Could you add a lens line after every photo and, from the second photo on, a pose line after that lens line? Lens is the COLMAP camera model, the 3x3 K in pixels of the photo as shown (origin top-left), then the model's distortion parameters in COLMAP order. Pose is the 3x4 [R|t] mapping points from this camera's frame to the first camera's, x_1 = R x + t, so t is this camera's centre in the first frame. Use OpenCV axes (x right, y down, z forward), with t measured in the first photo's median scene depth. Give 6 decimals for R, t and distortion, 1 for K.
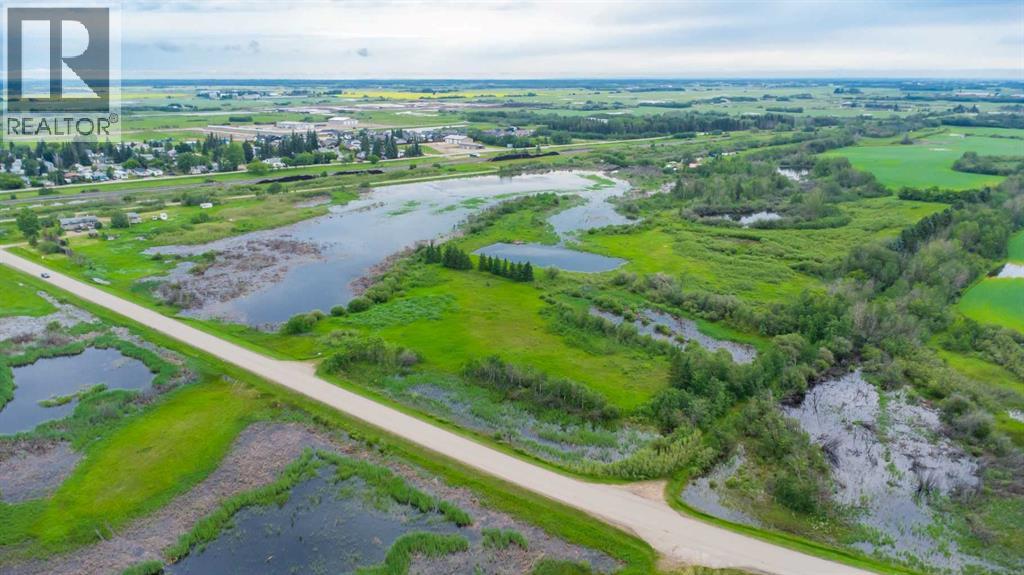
lens RADIAL K [[764.1, 0, 511.2], [0, 764.1, 284.1], [0, 0, 1]] dist [0.039749, -0.052509]
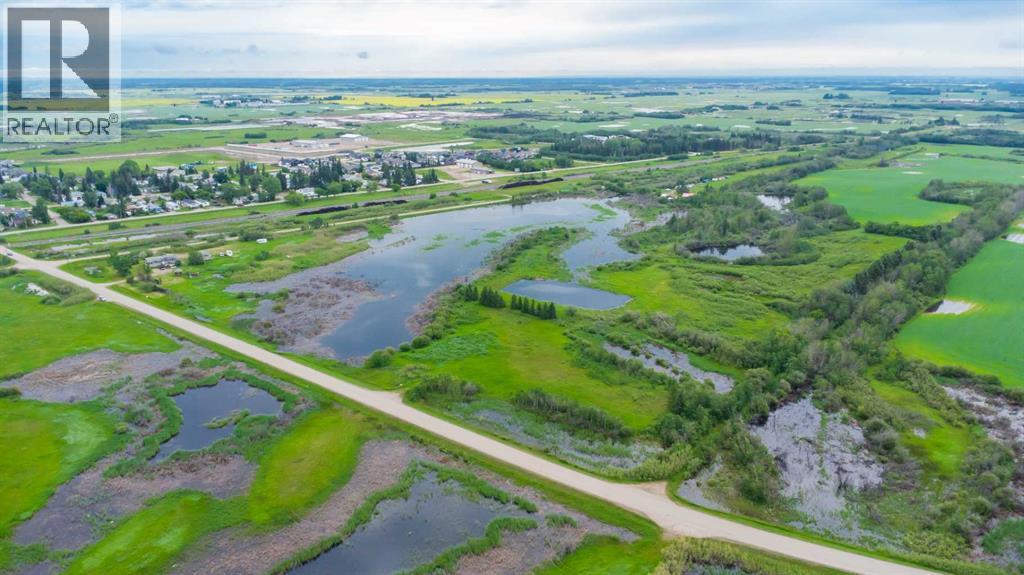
lens RADIAL K [[764.1, 0, 511.3], [0, 764.1, 288.3], [0, 0, 1]] dist [0.039749, -0.052509]
pose [[0.999961, -0.002855, 0.008348, -0.050254], [0.002777, 0.999953, 0.009314, -0.060183], [-0.008374, -0.009291, 0.999922, -0.217541]]
